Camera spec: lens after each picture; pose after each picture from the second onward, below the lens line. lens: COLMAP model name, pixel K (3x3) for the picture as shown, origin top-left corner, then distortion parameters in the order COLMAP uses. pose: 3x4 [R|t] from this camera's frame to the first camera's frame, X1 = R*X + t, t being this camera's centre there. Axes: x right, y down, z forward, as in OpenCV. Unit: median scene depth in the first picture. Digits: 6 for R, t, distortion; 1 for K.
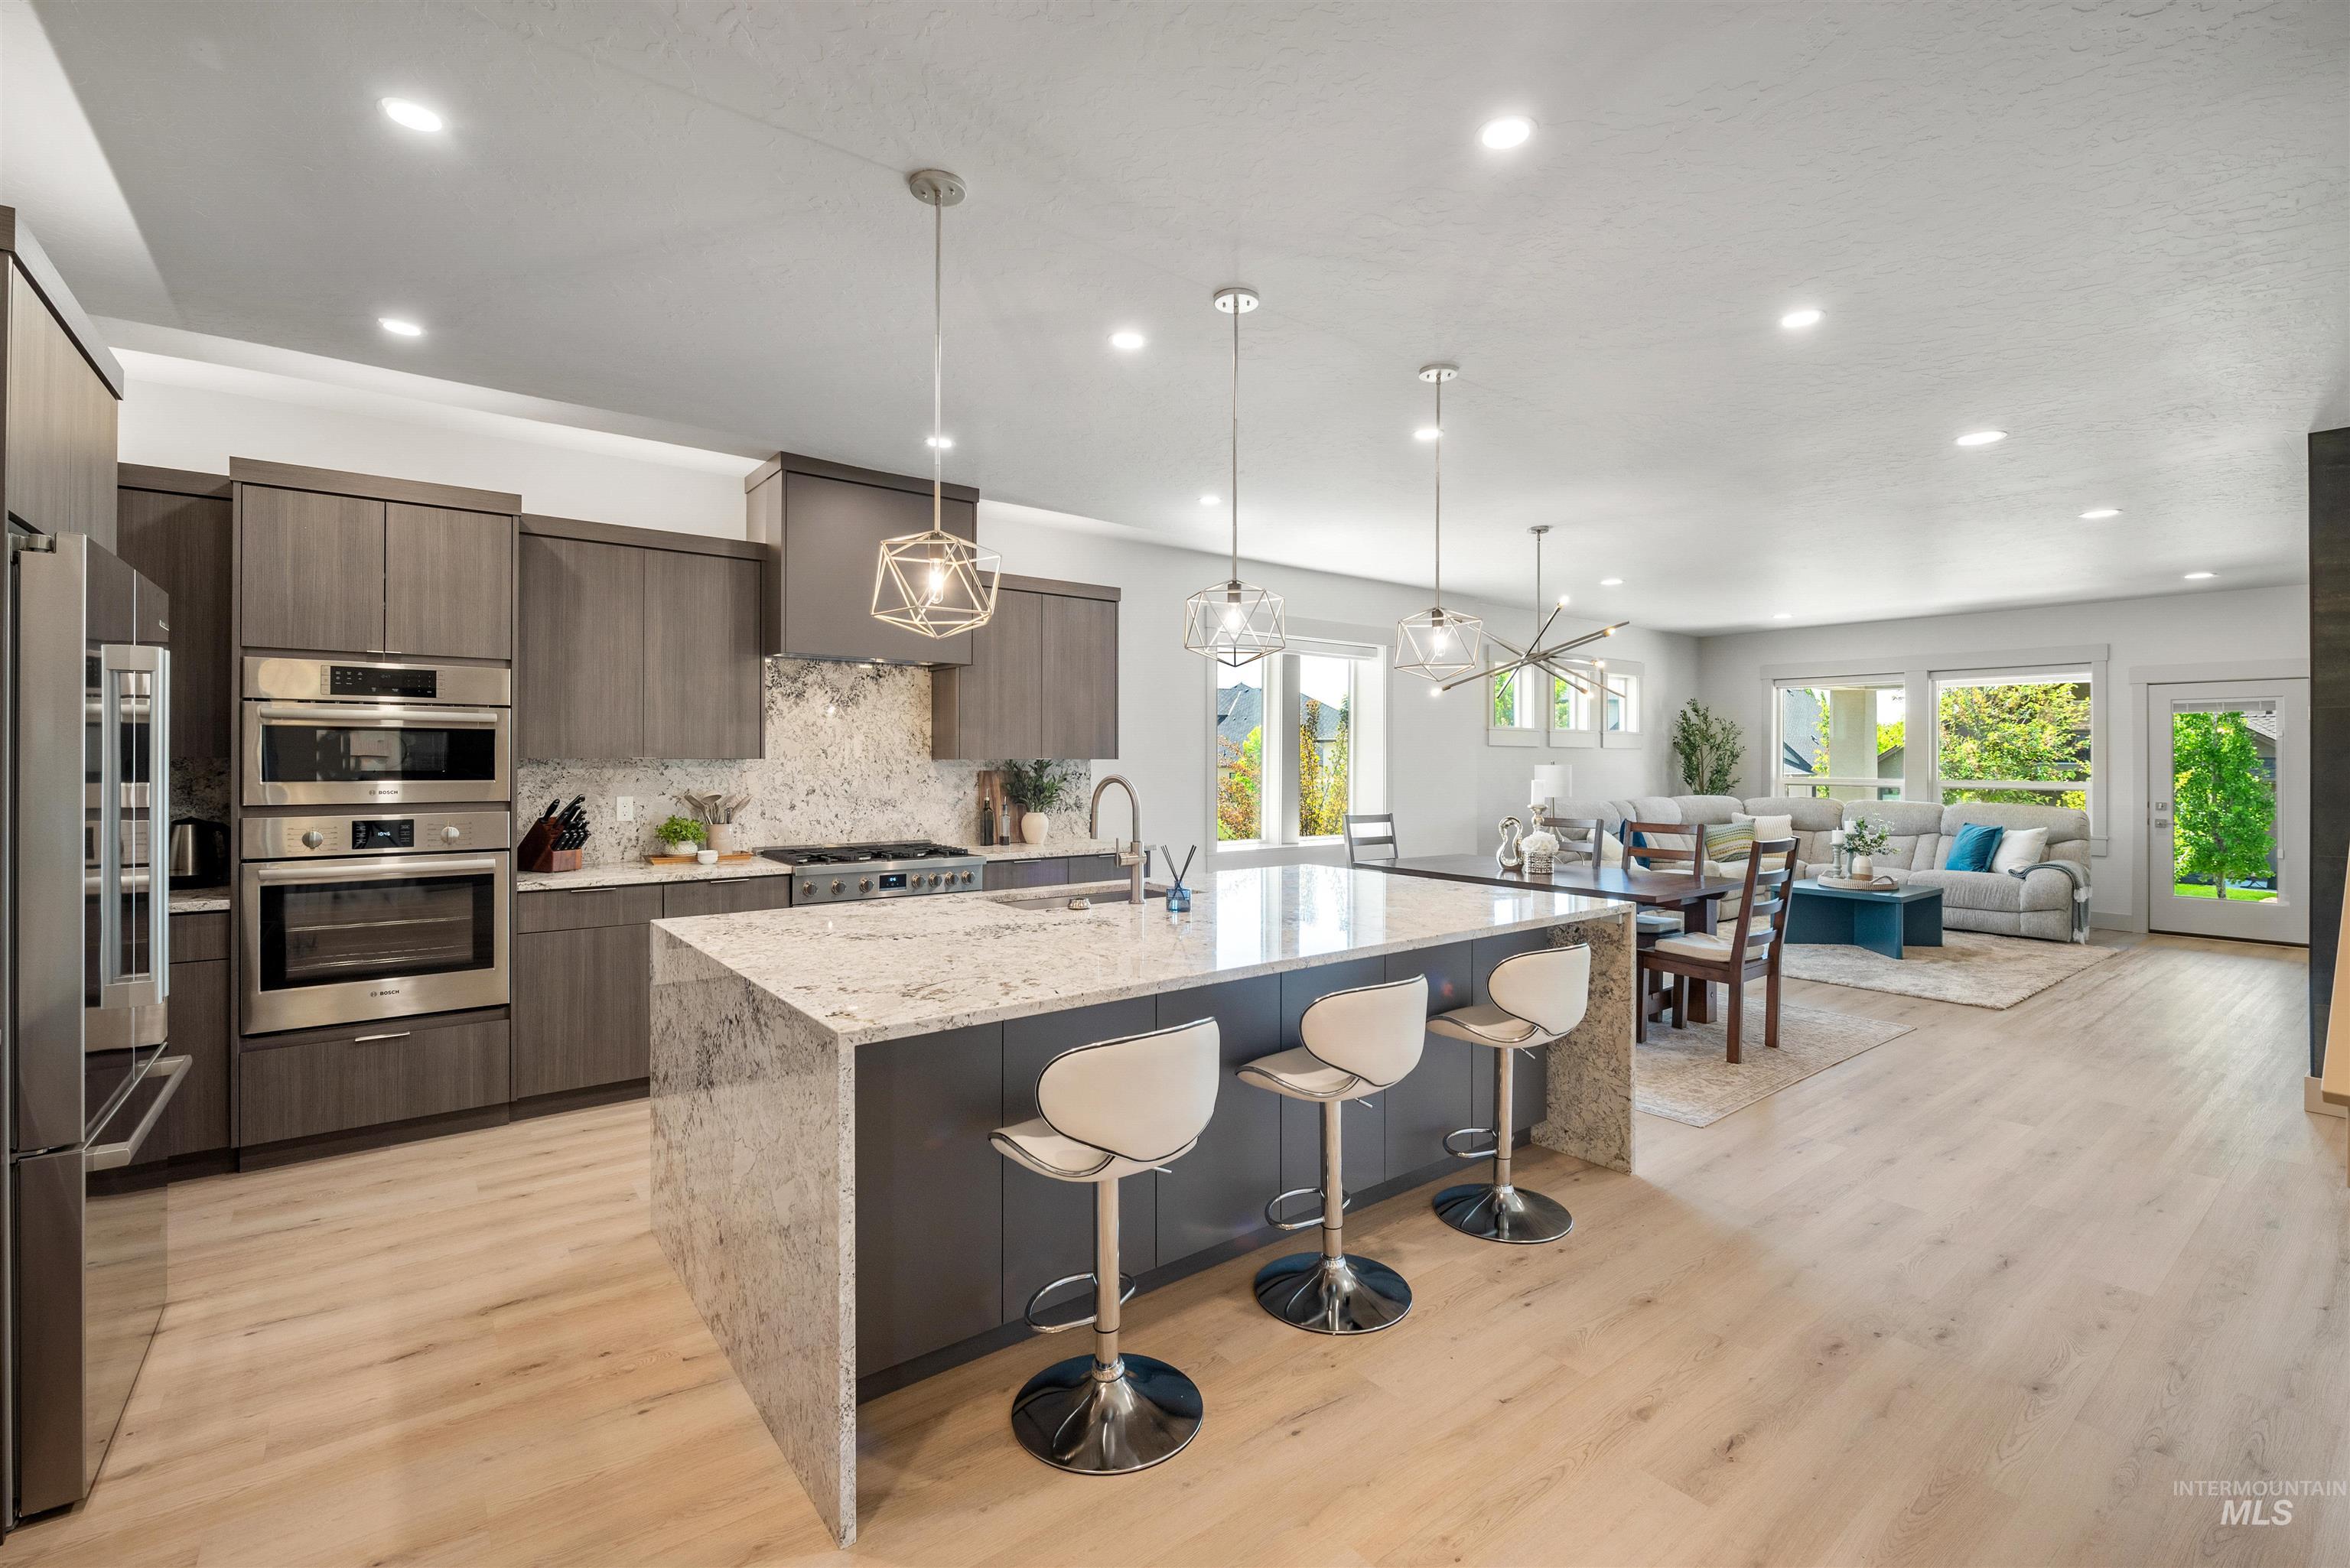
lens RADIAL K [[1037.9, 0, 1180.8], [0, 1037.9, 759.0], [0, 0, 1]] dist [-0.002142, -0.002106]
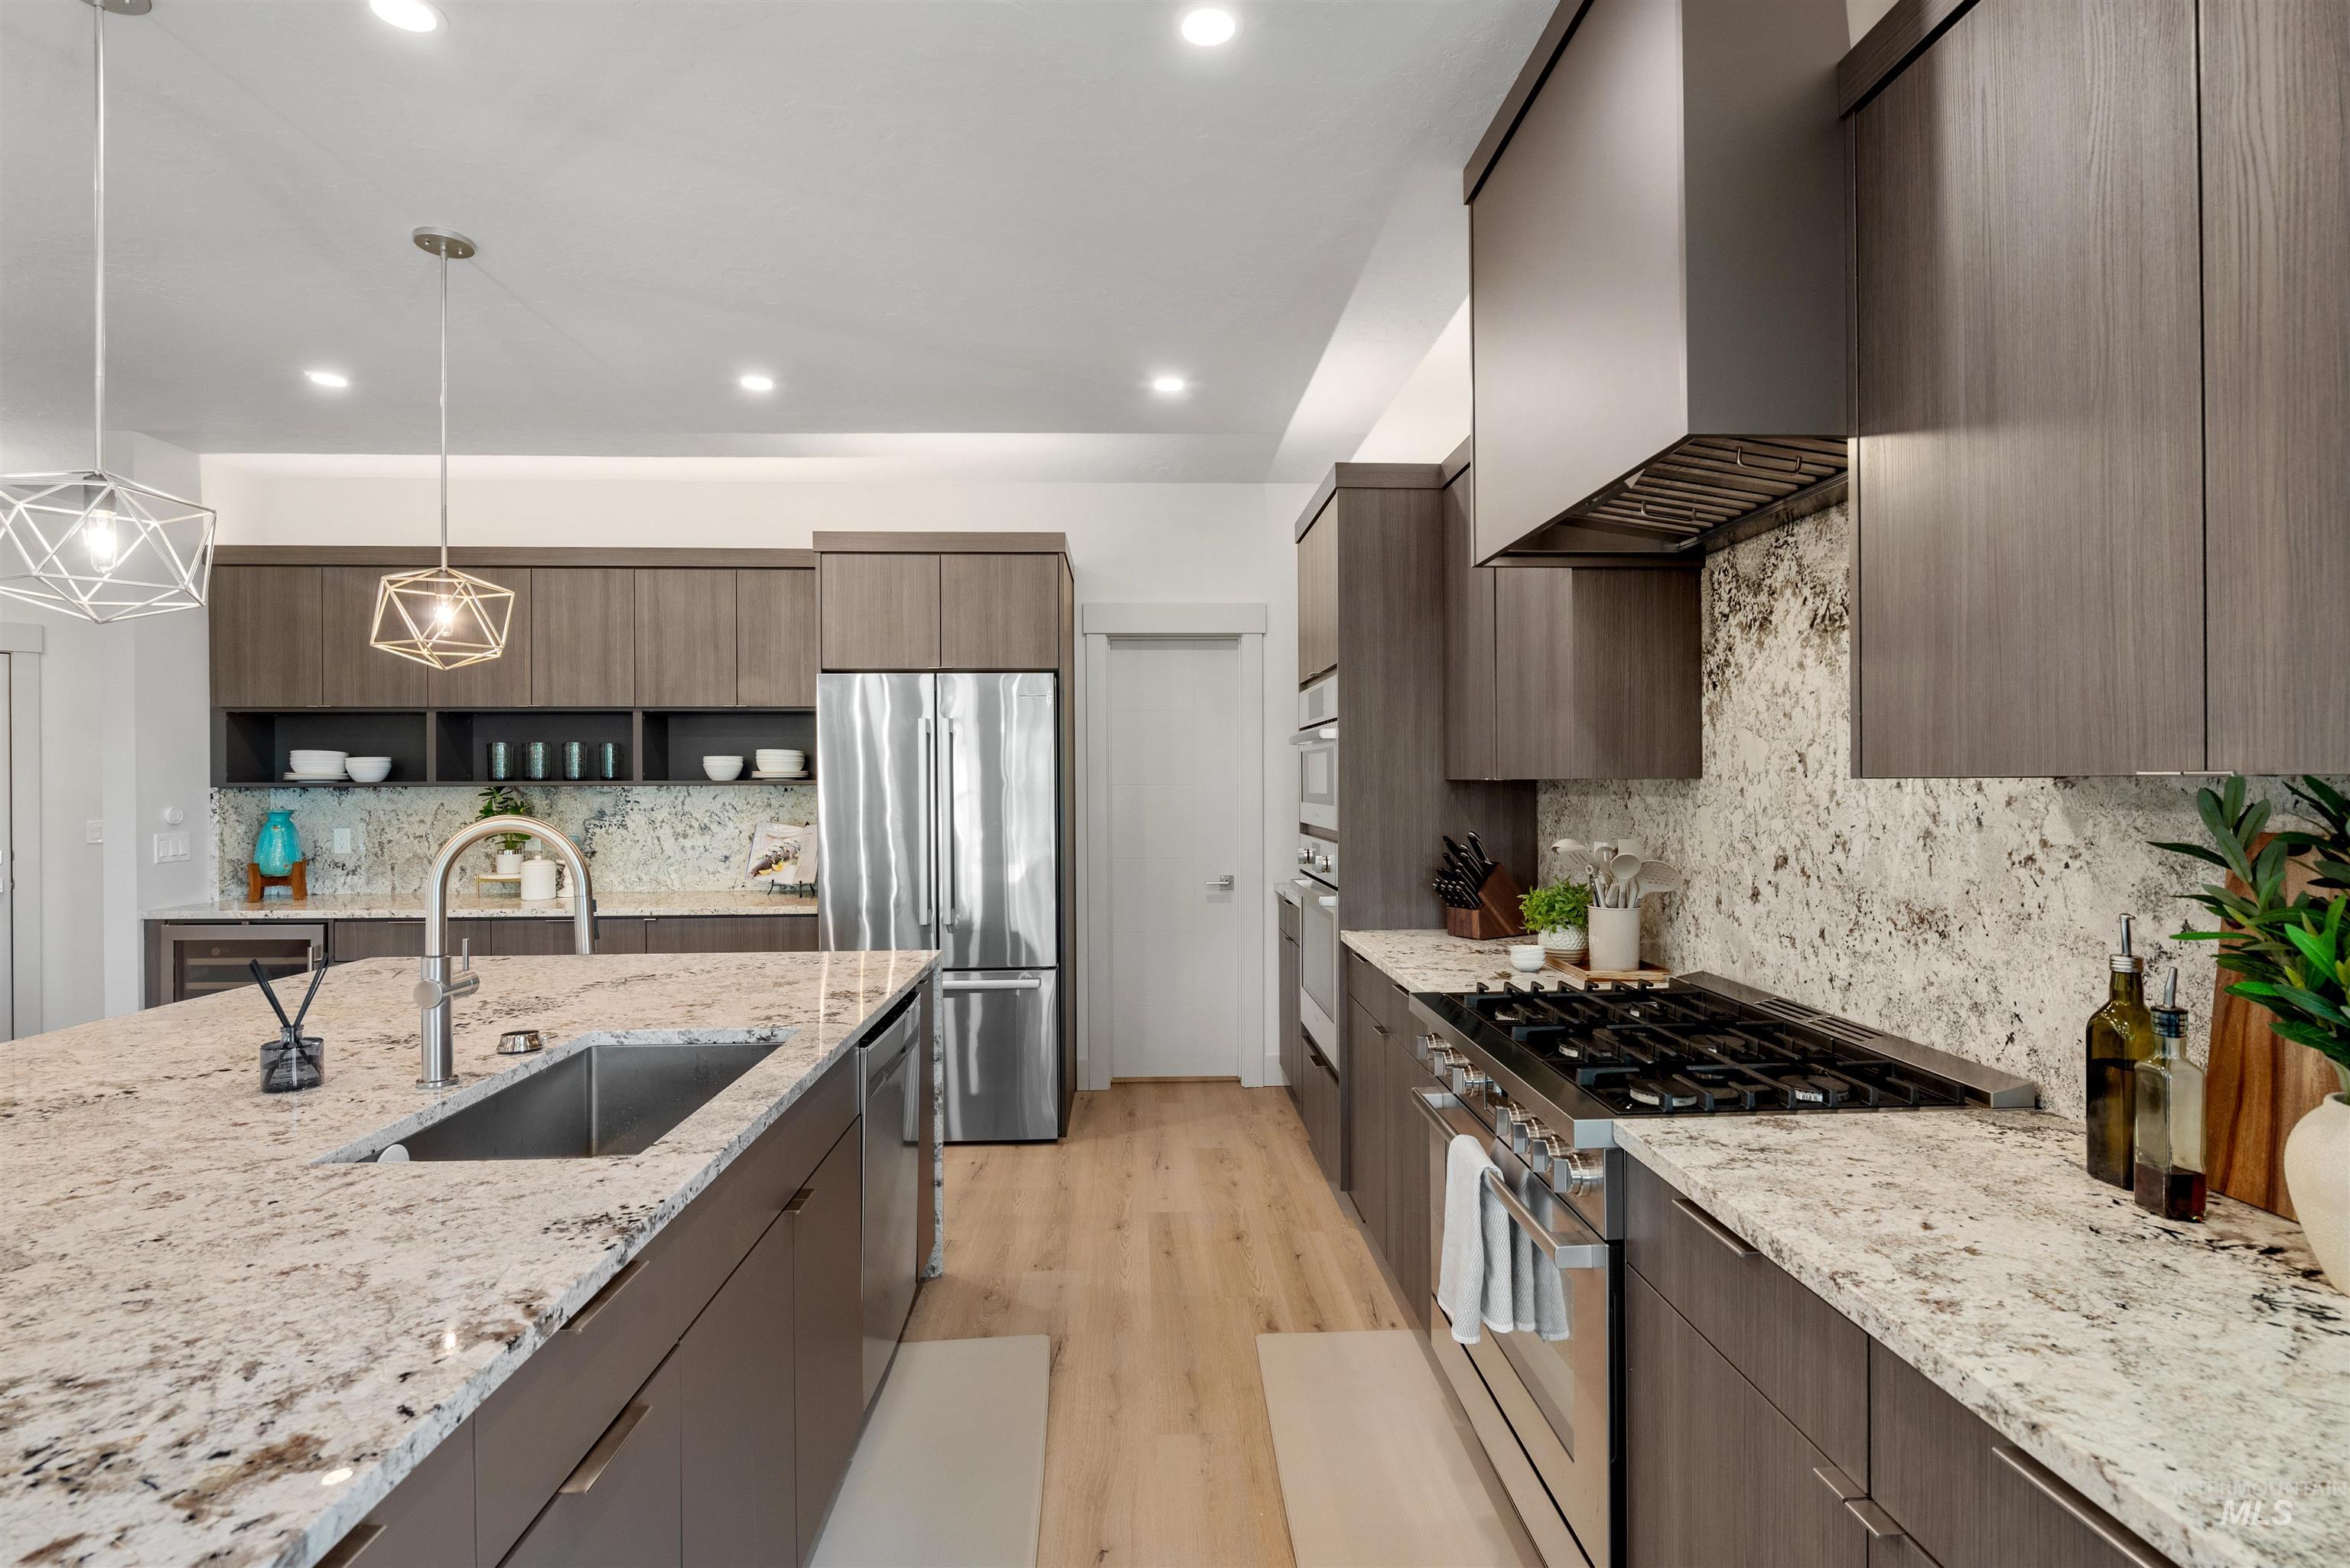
lens RADIAL K [[1098.7, 0, 1180.4], [0, 1098.7, 788.1], [0, 0, 1]] dist [-0.008478, -0.000735]
pose [[-0.573314, 0.006293, -0.819312, 0.117336], [0.004825, 0.999979, 0.004304, 0.000652], [0.819322, -0.001486, -0.573332, 1.067023]]
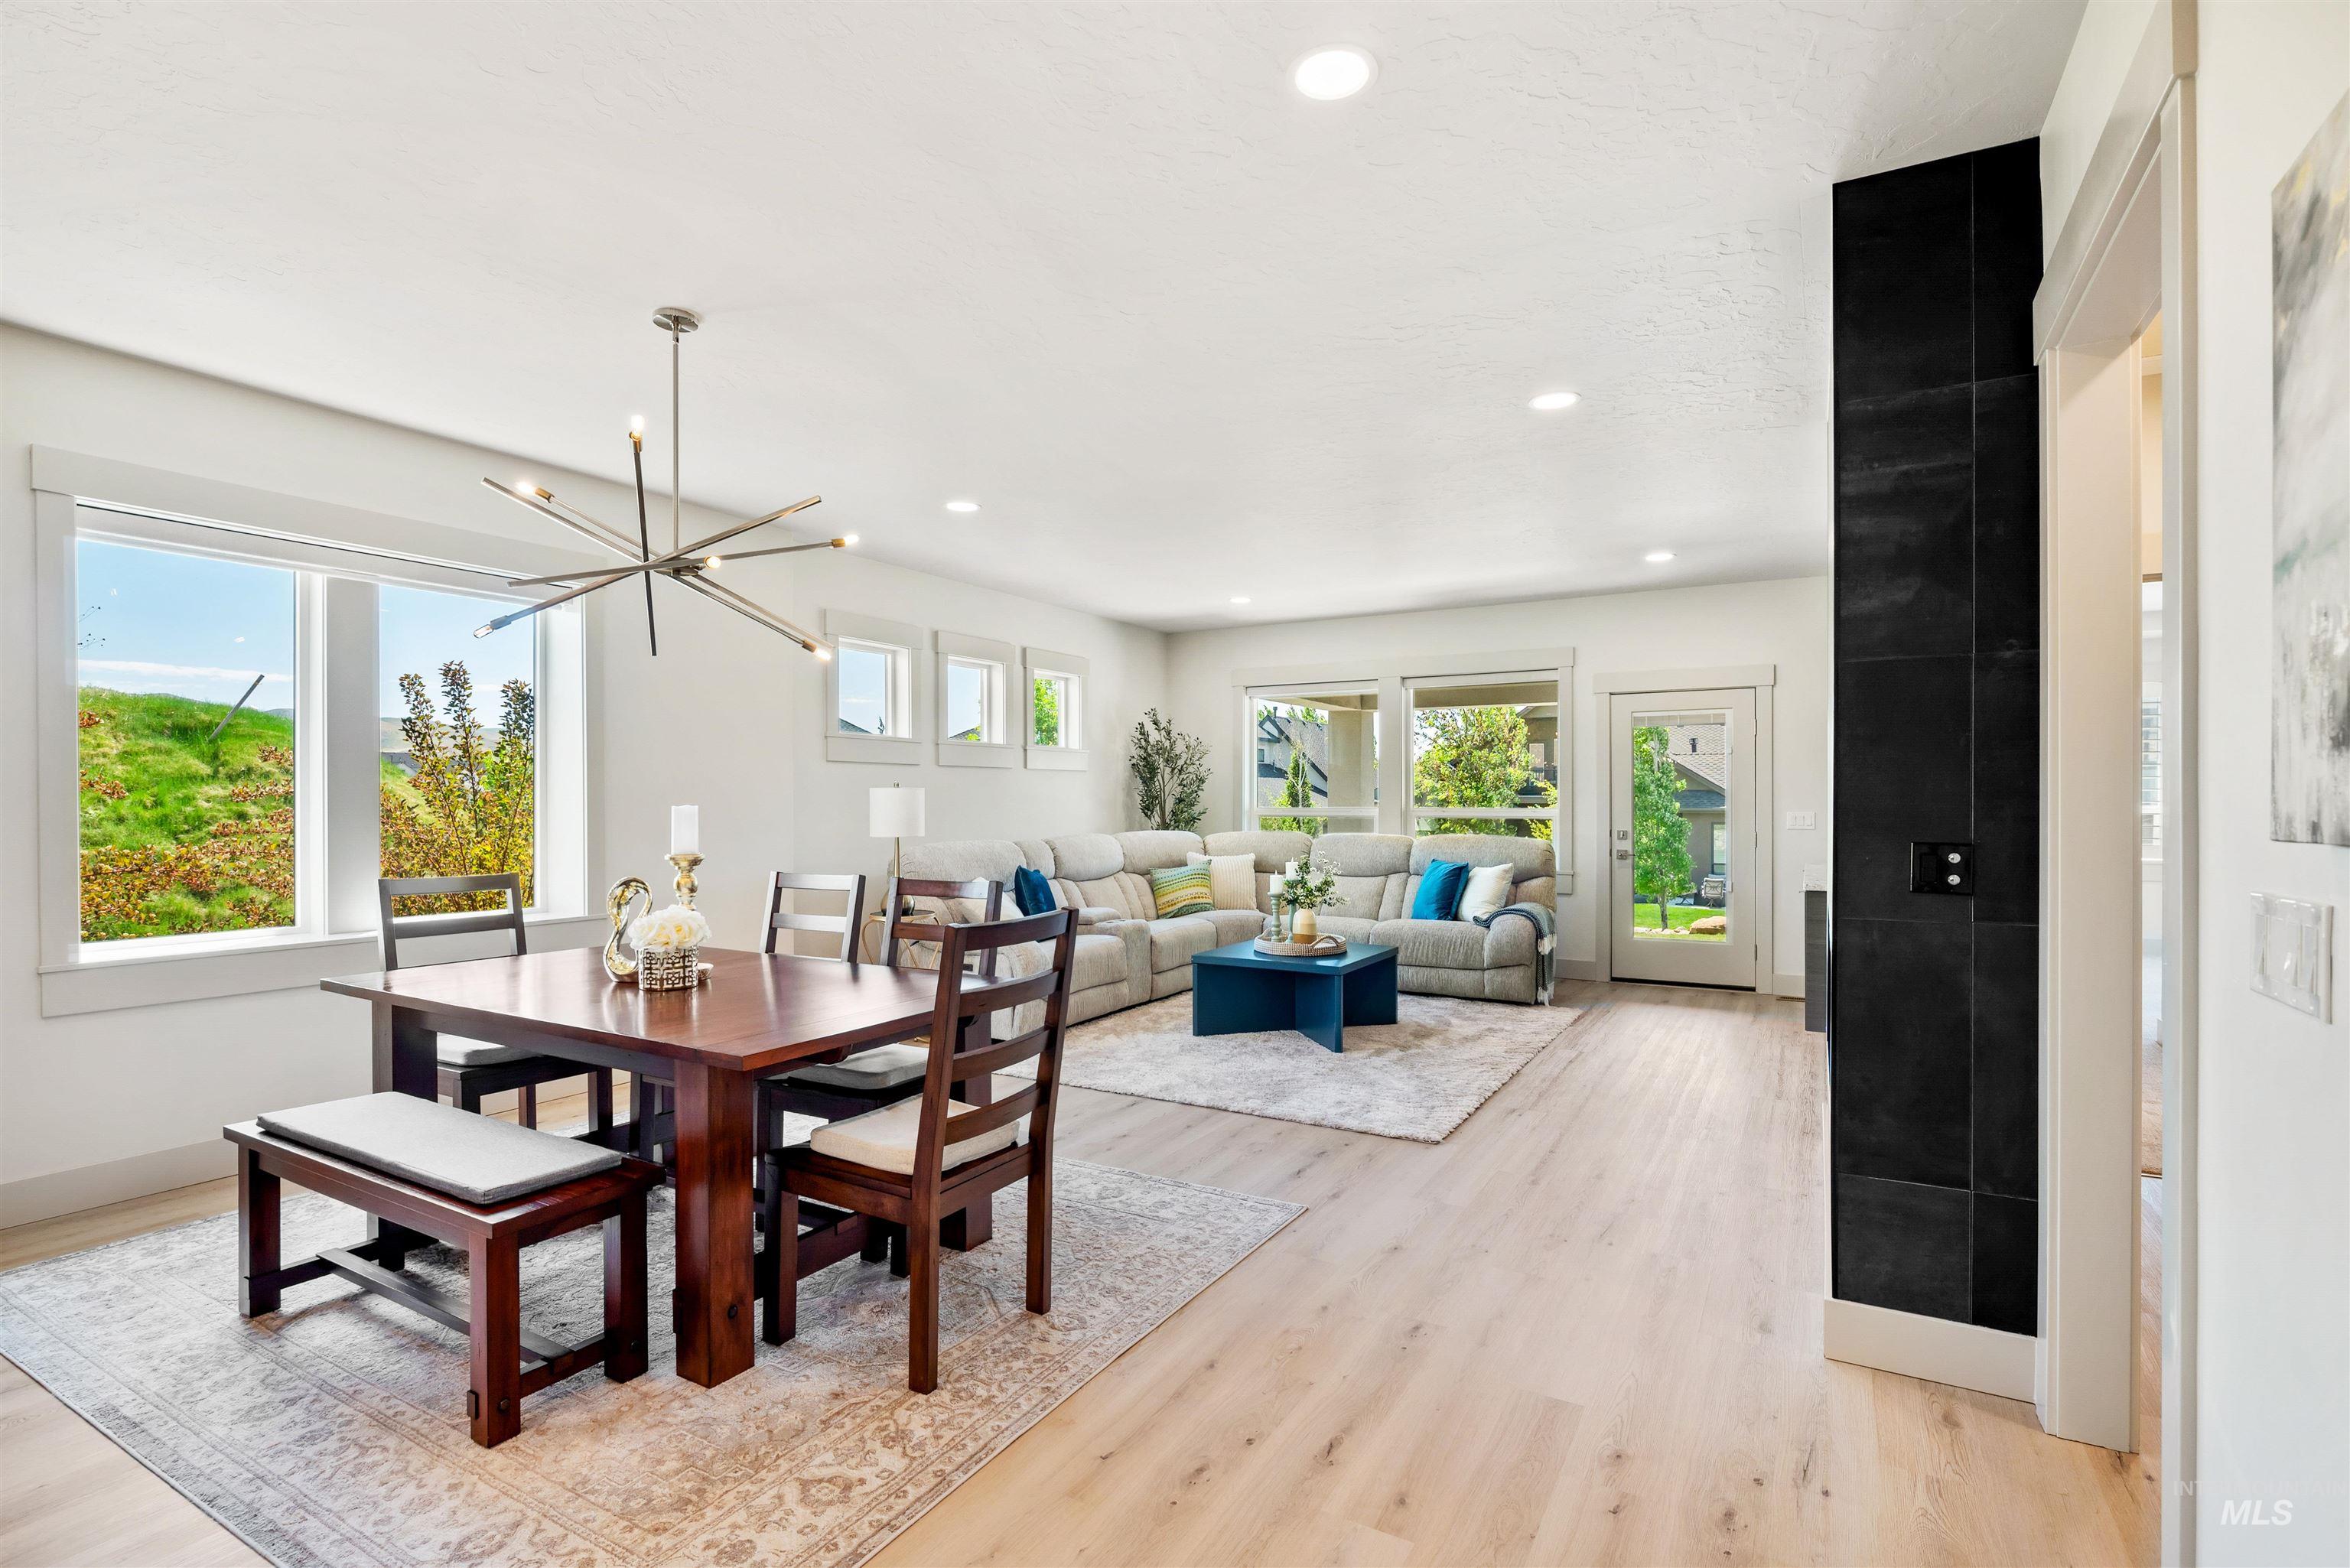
lens RADIAL K [[1098.7, 0, 1172.1], [0, 1098.7, 804.0], [0, 0, 1]] dist [-0.008478, -0.000735]
pose [[0.931466, -0.006869, 0.363763, 0.431968], [0.004927, 0.999968, 0.006268, 0.019931], [-0.363794, -0.004046, 0.931471, 0.461430]]
